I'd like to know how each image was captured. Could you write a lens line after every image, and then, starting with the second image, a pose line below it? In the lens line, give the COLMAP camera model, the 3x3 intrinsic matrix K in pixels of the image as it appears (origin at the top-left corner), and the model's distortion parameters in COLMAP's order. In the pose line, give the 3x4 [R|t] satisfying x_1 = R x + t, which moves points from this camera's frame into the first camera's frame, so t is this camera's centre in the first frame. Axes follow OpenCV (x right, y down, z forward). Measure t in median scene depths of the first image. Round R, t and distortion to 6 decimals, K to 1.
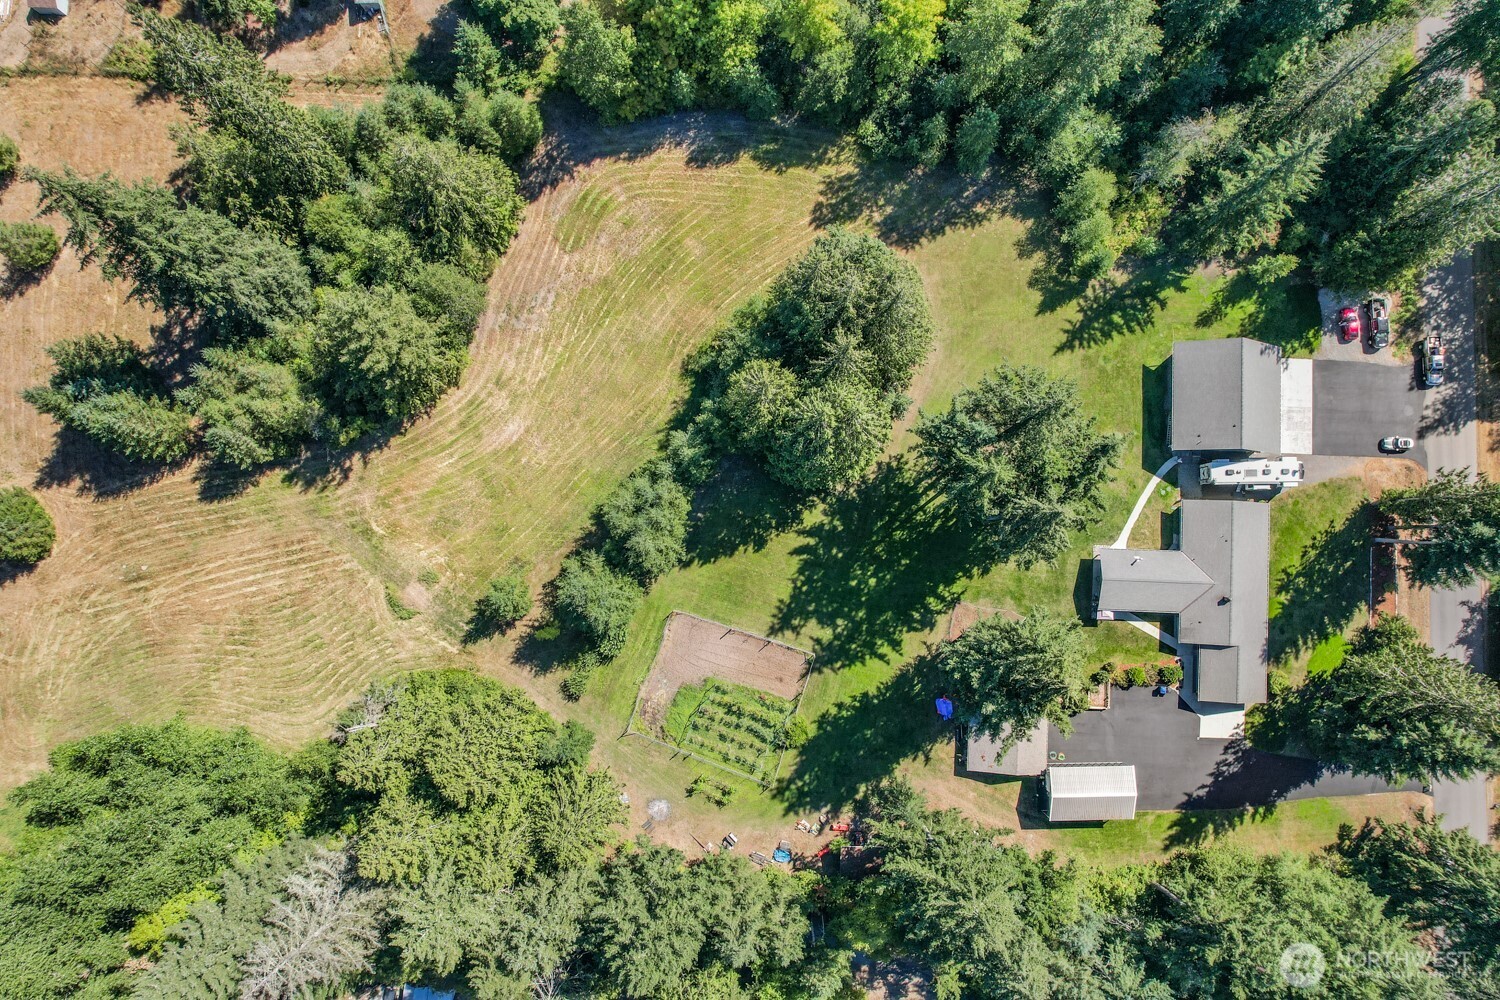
lens RADIAL K [[967.7, 0, 751.1], [0, 967.7, 497.9], [0, 0, 1]] dist [-0.046801, 0.006901]
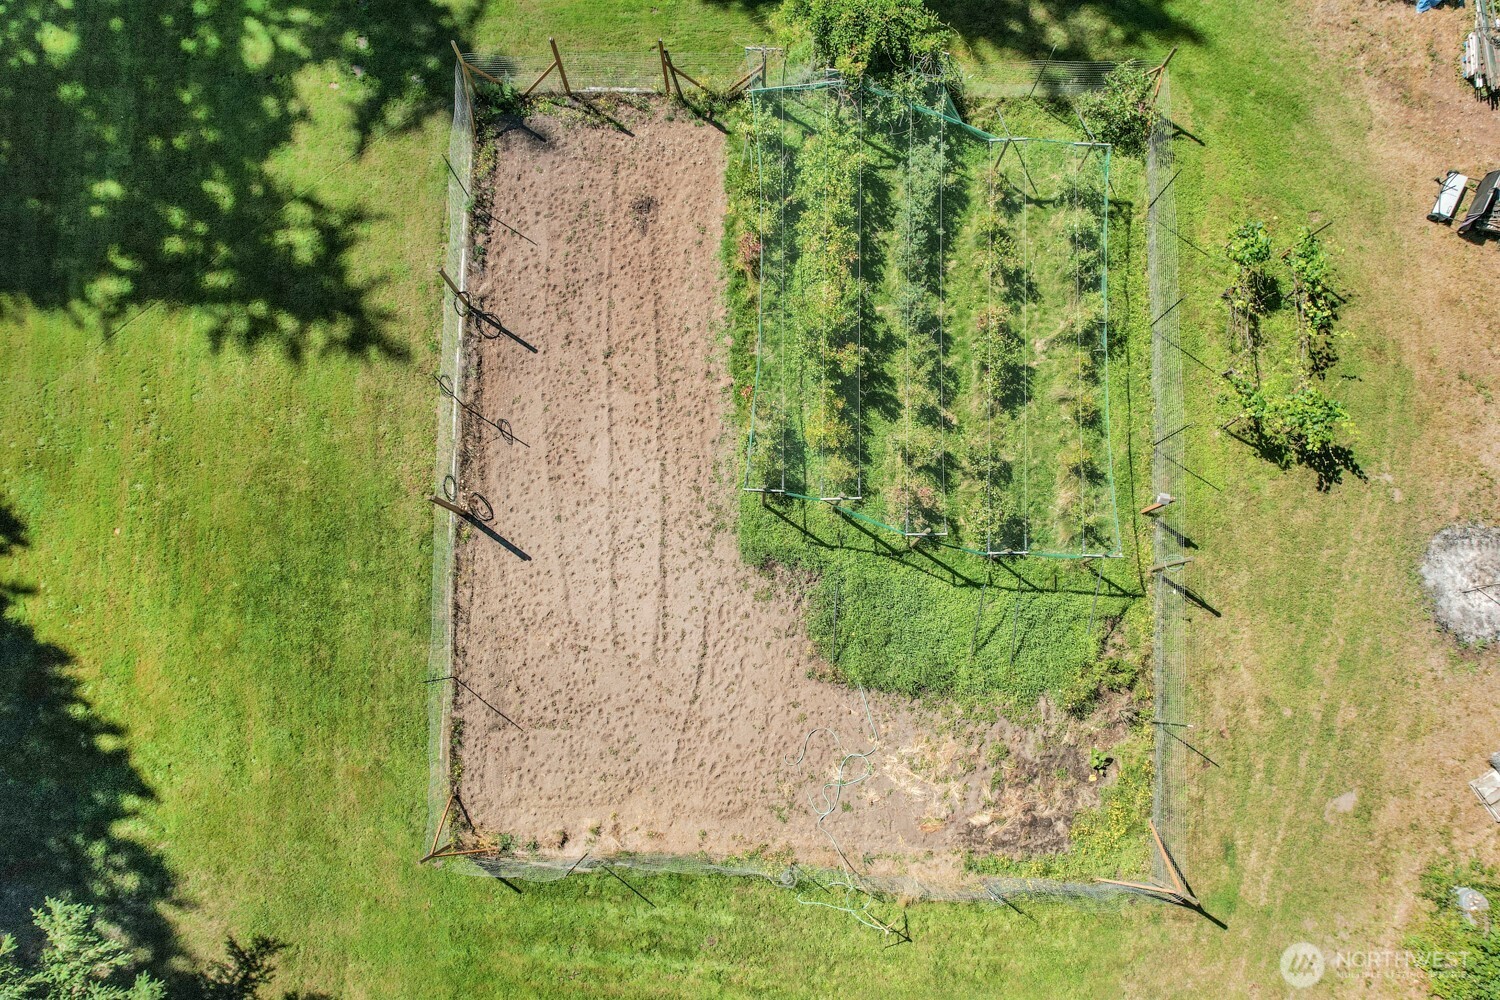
lens RADIAL K [[967.7, 0, 749.7], [0, 967.7, 497.4], [0, 0, 1]] dist [-0.046801, 0.006901]
pose [[-0.290024, -0.955510, 0.053720, -0.042095], [0.831248, -0.223696, 0.508908, 0.092698], [-0.474249, 0.192251, 0.859143, 0.795842]]
